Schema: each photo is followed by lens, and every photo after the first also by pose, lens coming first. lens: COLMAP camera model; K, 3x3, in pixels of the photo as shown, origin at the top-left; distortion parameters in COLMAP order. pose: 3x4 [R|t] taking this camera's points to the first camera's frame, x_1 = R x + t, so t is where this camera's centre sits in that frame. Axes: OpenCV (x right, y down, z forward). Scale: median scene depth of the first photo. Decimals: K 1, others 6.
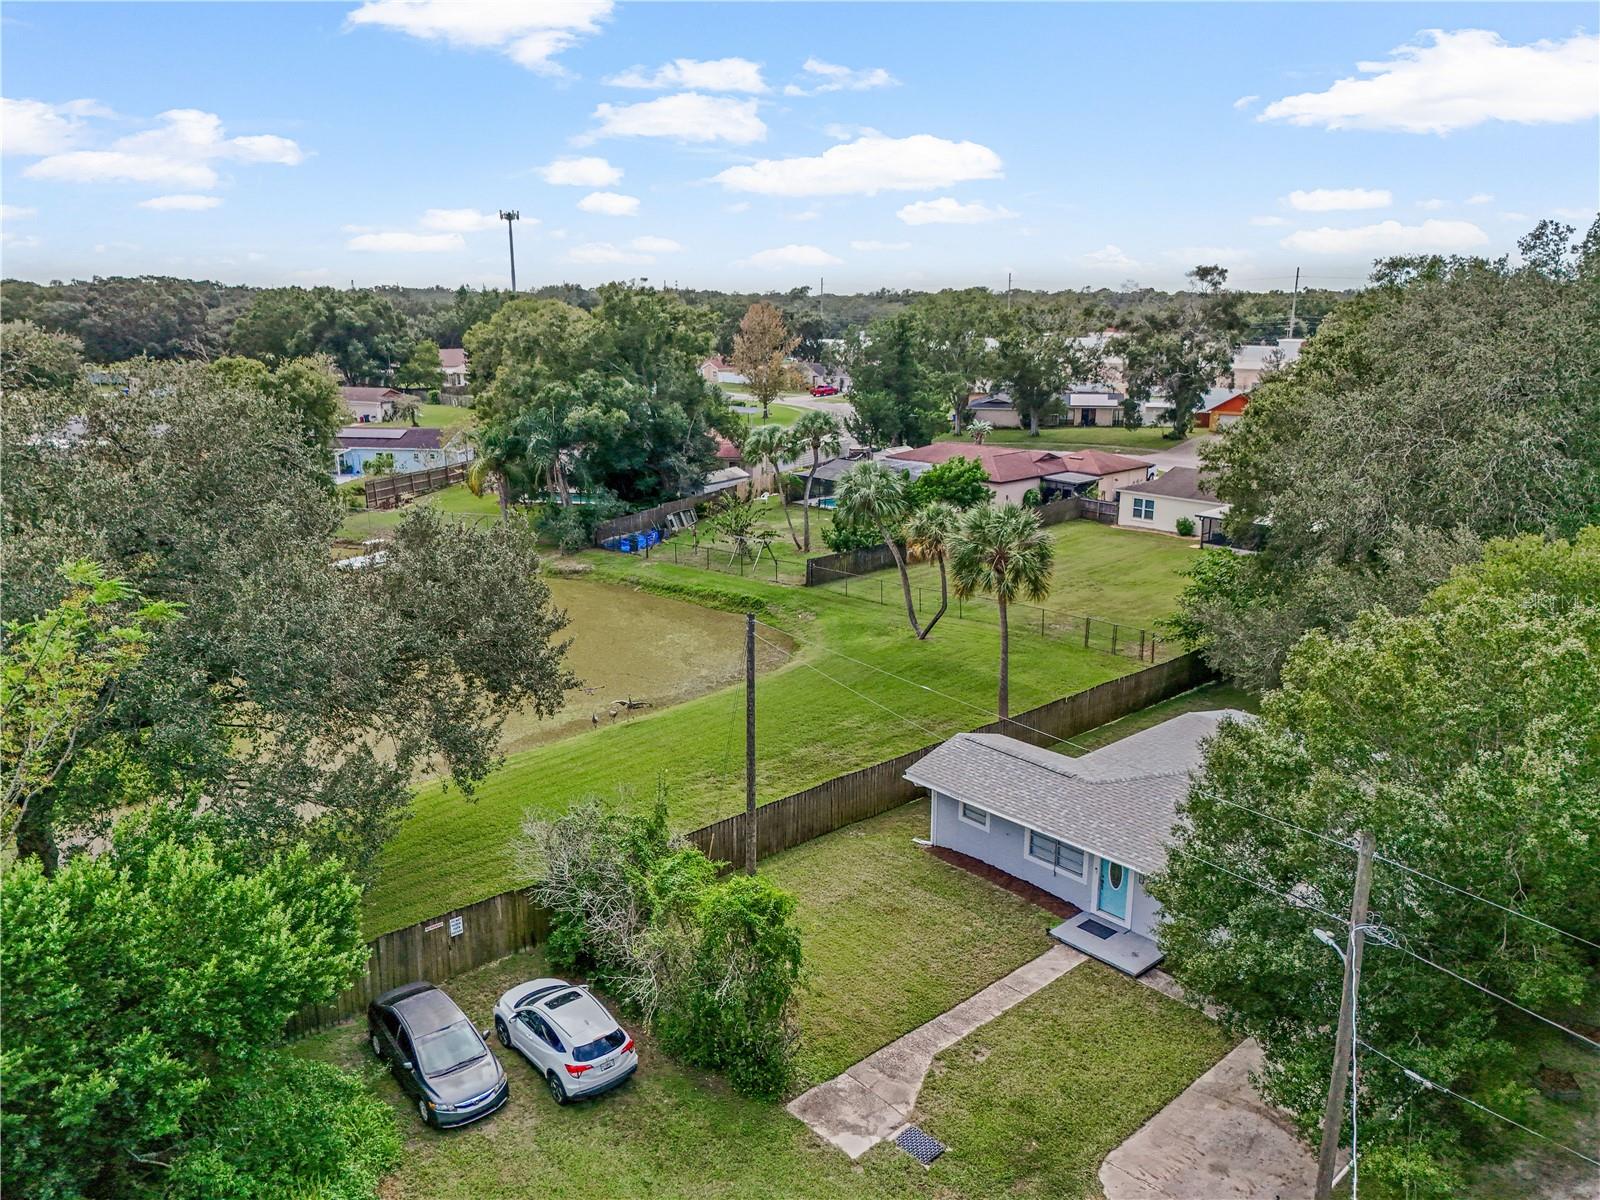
lens RADIAL K [[1177.7, 0, 800.0], [0, 1177.7, 600.0], [0, 0, 1]] dist [0.073273, -0.078047]
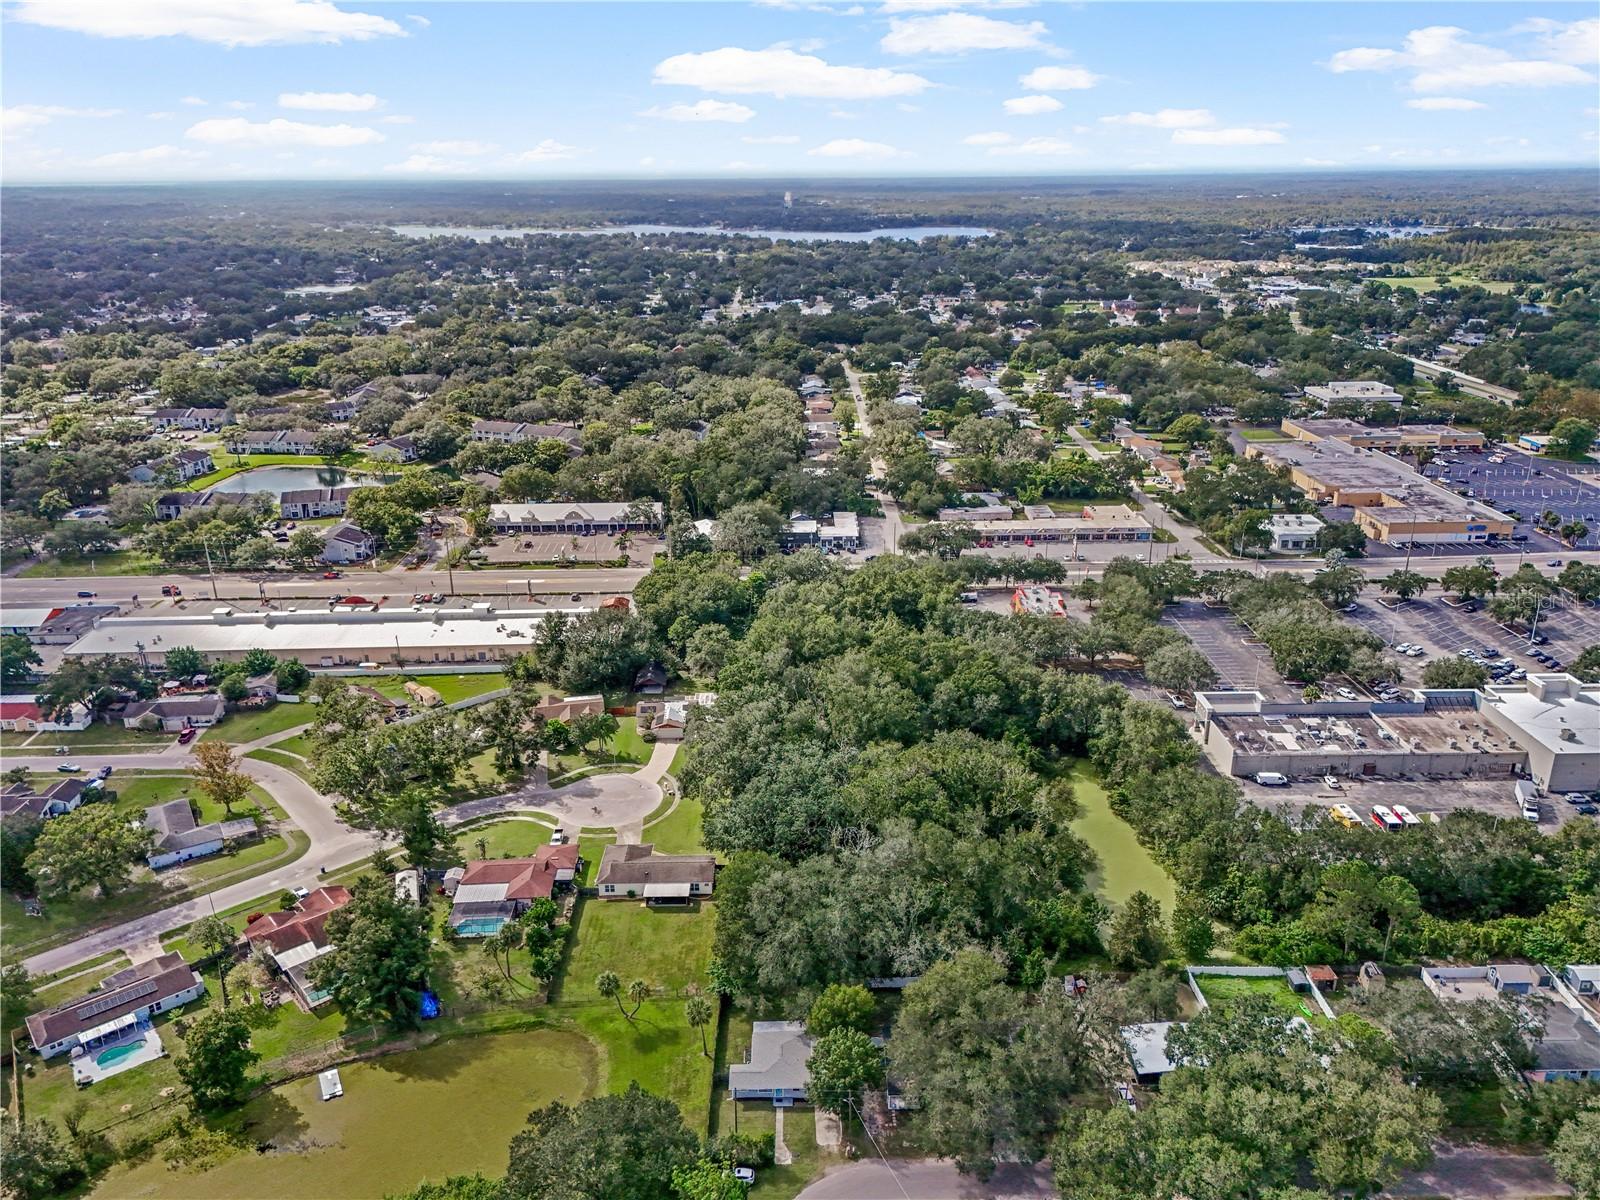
lens RADIAL K [[1177.7, 0, 800.0], [0, 1177.7, 600.0], [0, 0, 1]] dist [0.073273, -0.078047]
pose [[0.658385, -0.260193, 0.706278, -2.766242], [0.196312, 0.965232, 0.172591, -2.686313], [-0.726630, 0.025020, 0.686574, -2.657556]]
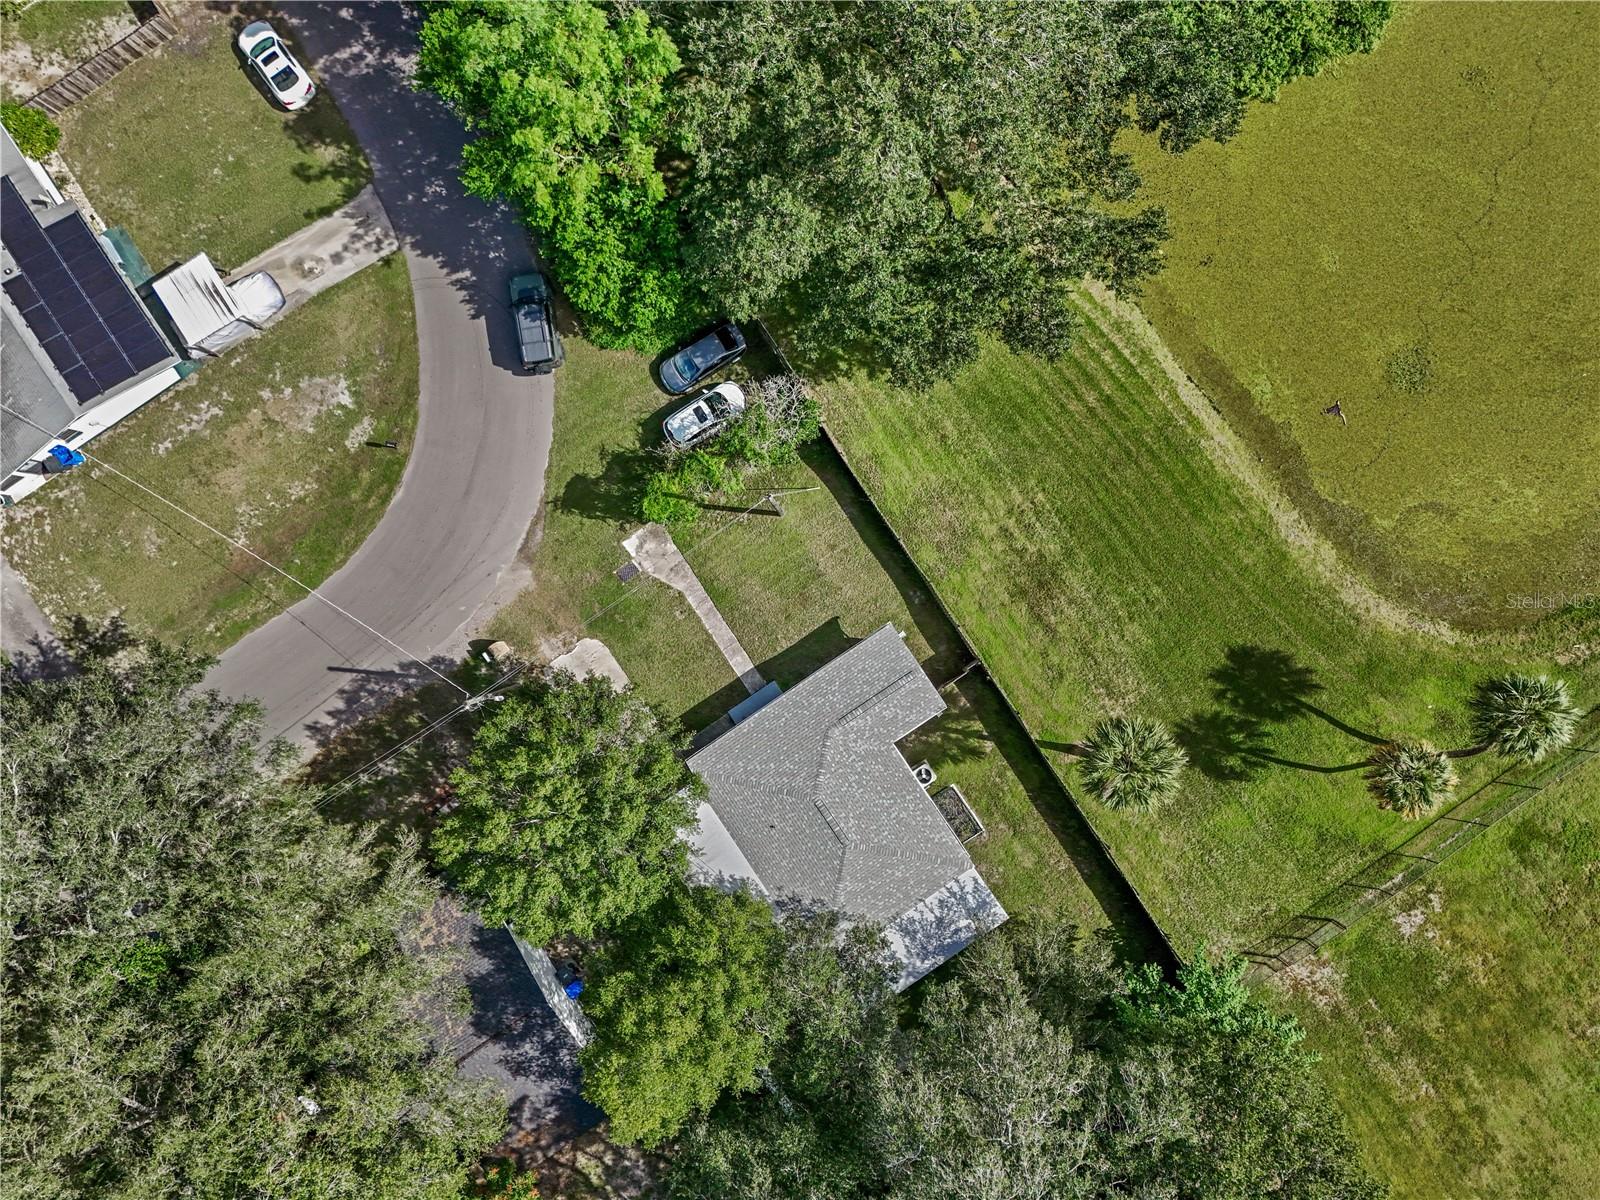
lens RADIAL K [[1177.7, 0, 800.0], [0, 1177.7, 600.0], [0, 0, 1]] dist [0.073273, -0.078047]
pose [[-0.132372, 0.991200, 0.000706, 0.082407], [-0.210687, -0.028832, 0.977128, -1.446655], [0.968550, 0.129196, 0.212649, 0.643403]]
